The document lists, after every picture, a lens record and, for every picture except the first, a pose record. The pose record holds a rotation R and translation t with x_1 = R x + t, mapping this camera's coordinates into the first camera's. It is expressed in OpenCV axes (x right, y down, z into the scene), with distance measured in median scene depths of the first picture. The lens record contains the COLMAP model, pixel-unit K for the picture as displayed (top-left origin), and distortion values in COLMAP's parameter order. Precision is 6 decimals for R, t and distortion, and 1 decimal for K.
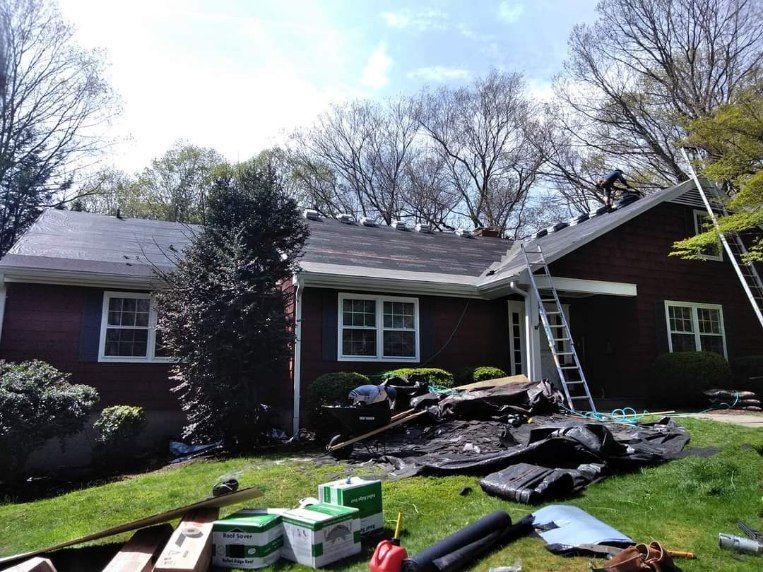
lens RADIAL K [[577.9, 0, 381.5], [0, 577.9, 286.0], [0, 0, 1]] dist [0.104134, -0.154889]
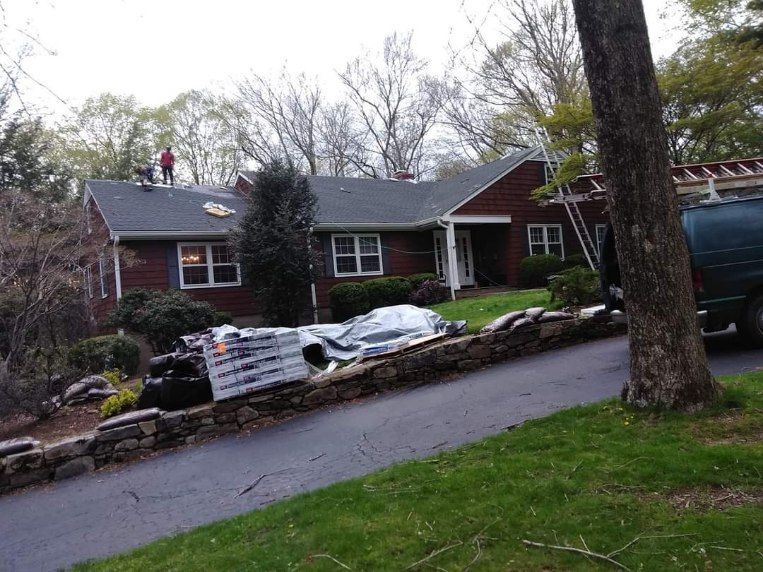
lens RADIAL K [[541.6, 0, 381.5], [0, 541.6, 286.0], [0, 0, 1]] dist [-0.000274, -0.000536]
pose [[0.984261, -0.080285, 0.157429, -0.158954], [0.057548, 0.987902, 0.144006, -0.045162], [-0.167086, -0.132679, 0.976974, -0.408250]]
